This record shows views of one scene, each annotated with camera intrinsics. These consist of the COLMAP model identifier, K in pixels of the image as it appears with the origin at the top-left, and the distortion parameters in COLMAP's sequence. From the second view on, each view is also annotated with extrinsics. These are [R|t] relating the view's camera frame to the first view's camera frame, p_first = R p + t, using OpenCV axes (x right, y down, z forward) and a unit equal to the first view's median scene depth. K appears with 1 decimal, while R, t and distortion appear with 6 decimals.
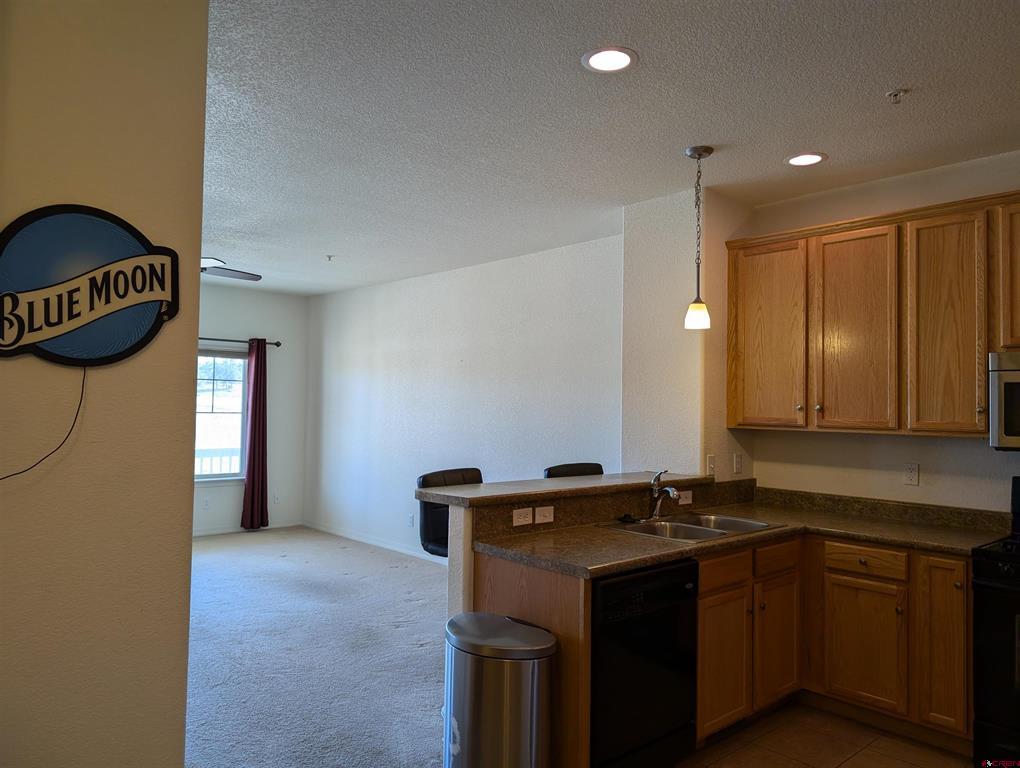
lens RADIAL K [[741.7, 0, 511.1], [0, 741.7, 380.3], [0, 0, 1]] dist [0.013772, -0.000785]
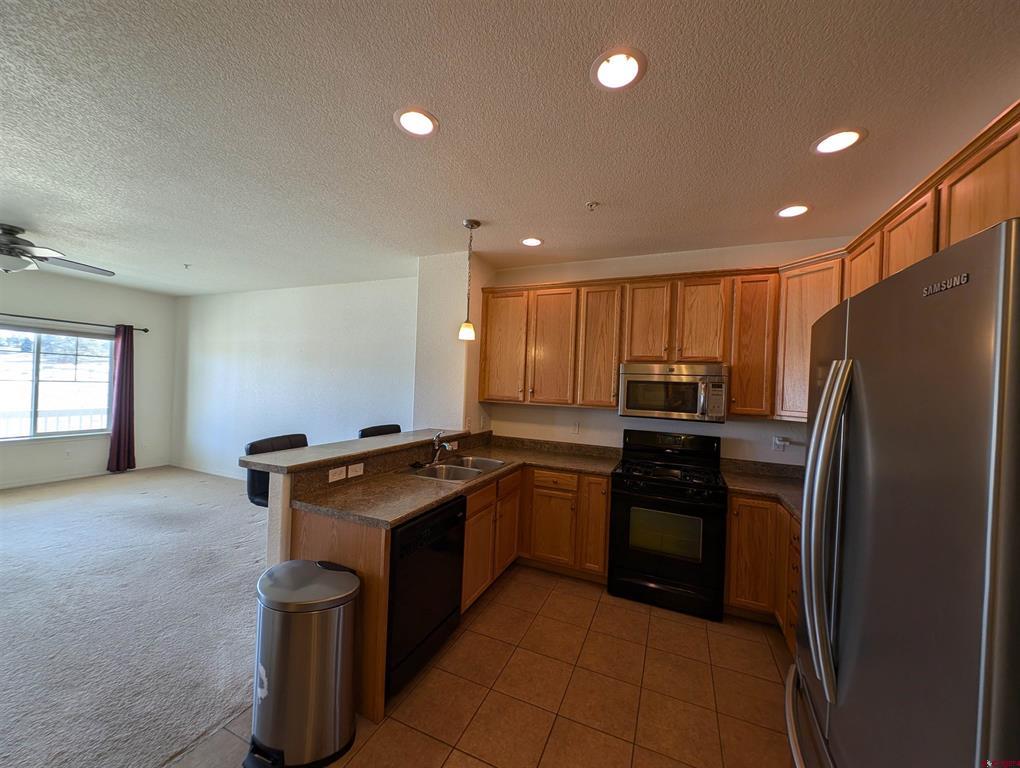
lens RADIAL K [[382.0, 0, 514.0], [0, 382.0, 385.5], [0, 0, 1]] dist [0.002391, -0.001145]
pose [[0.913943, 0.019854, 0.405358, 0.020787], [-0.039938, 0.998355, 0.041148, -0.010937], [-0.403874, -0.053796, 0.913232, 0.231067]]
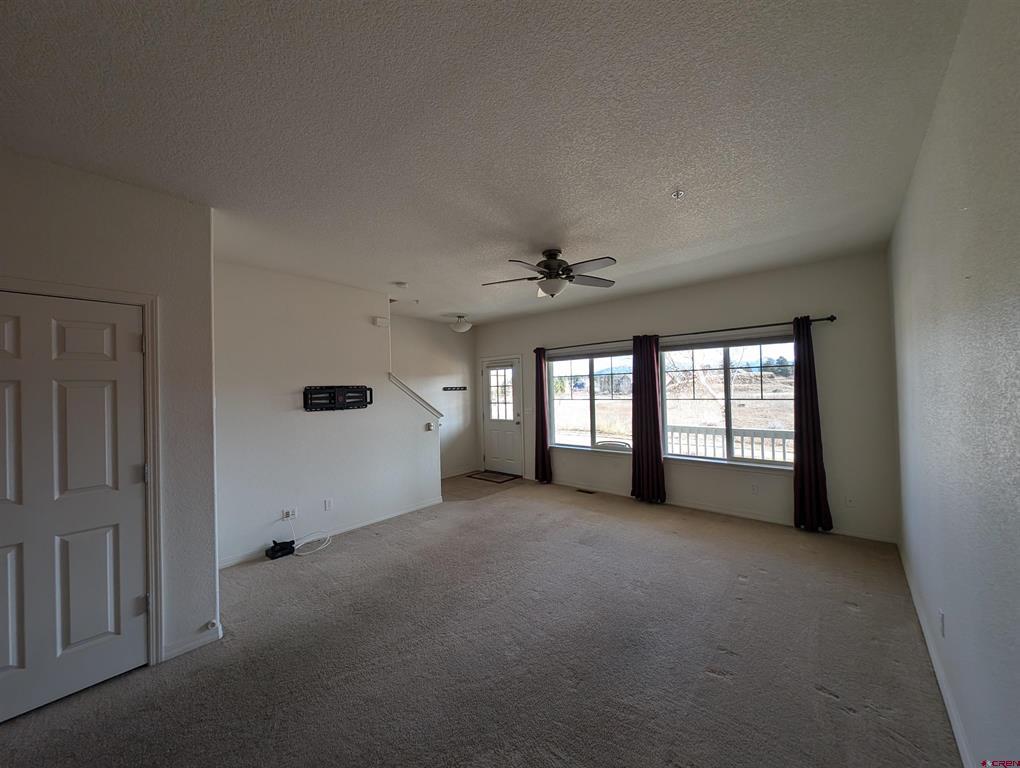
lens RADIAL K [[382.0, 0, 513.7], [0, 382.0, 384.5], [0, 0, 1]] dist [0.002391, -0.001145]
pose [[0.096662, -0.024764, -0.995009, 0.171953], [0.063544, 0.997805, -0.018660, 0.023650], [0.993287, -0.061424, 0.098024, 1.239246]]
